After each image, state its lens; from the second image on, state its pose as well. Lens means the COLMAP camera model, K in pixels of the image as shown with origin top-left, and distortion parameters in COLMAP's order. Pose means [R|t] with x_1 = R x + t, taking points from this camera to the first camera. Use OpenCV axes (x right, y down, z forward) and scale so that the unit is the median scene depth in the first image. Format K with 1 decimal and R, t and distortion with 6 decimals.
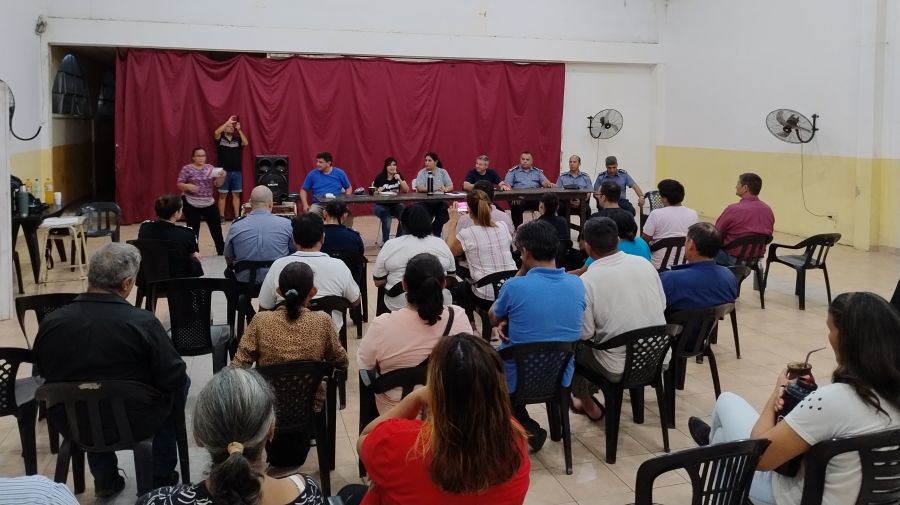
lens RADIAL K [[613.7, 0, 447.2], [0, 613.7, 251.8], [0, 0, 1]] dist [-0.026048, -0.003189]
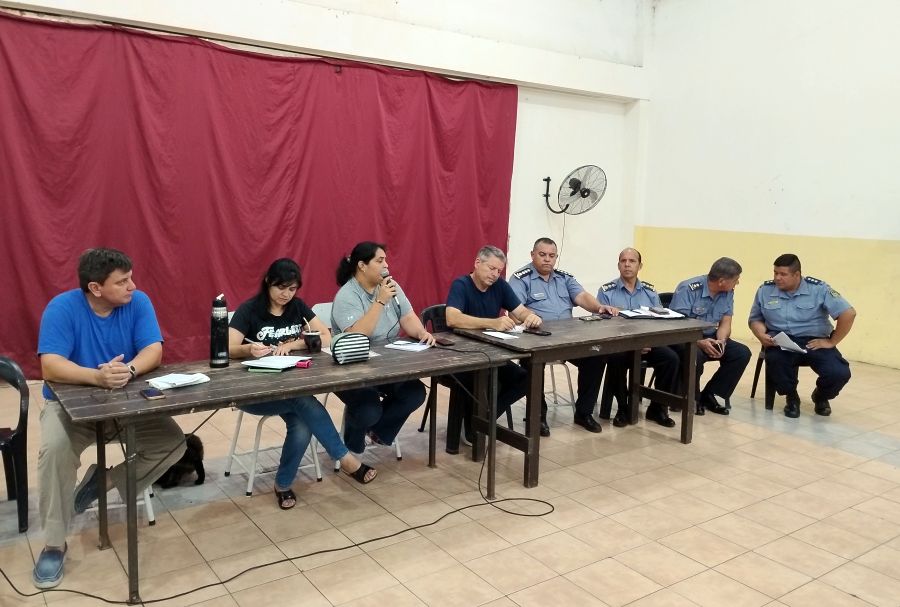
lens RADIAL K [[715.5, 0, 450.8], [0, 715.5, 303.8], [0, 0, 1]] dist [0.019230, -0.021145]
pose [[0.944496, -0.024057, 0.327641, -0.104569], [0.040569, 0.998223, -0.043655, -0.075458], [-0.326008, 0.054524, 0.943793, 0.403133]]
